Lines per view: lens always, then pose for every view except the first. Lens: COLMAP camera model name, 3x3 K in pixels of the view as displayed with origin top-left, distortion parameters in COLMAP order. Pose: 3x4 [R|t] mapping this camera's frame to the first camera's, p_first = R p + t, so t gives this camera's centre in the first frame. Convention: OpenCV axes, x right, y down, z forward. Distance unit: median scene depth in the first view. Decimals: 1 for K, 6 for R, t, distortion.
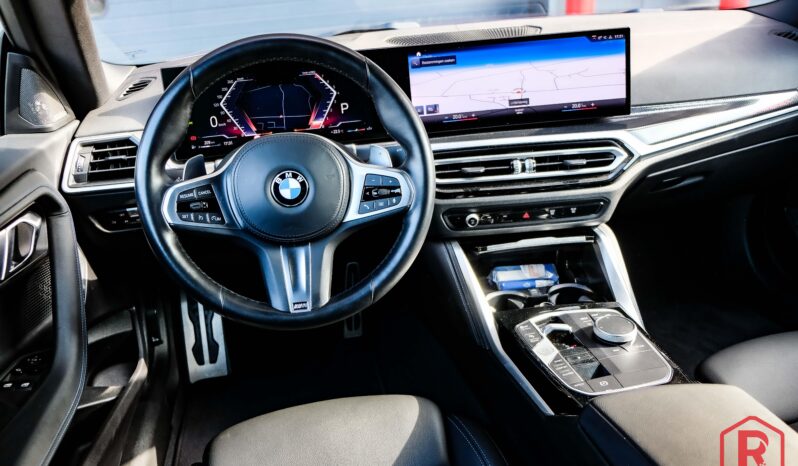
lens RADIAL K [[614.2, 0, 399.0], [0, 614.2, 233.0], [0, 0, 1]] dist [-0.058350, 0.003884]
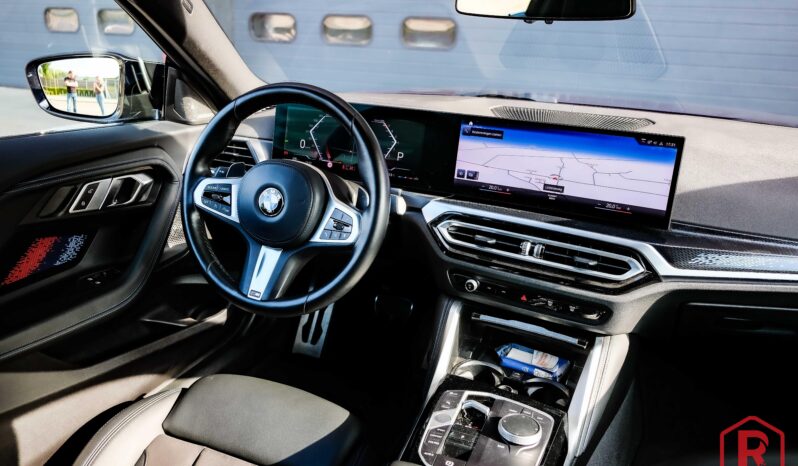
lens RADIAL K [[614.2, 0, 399.0], [0, 614.2, 233.0], [0, 0, 1]] dist [-0.058350, 0.003884]
pose [[0.829074, 0.272106, -0.488462, 0.507036], [-0.306066, 0.951949, 0.010808, -0.079383], [0.467932, 0.140541, 0.872518, 0.018495]]
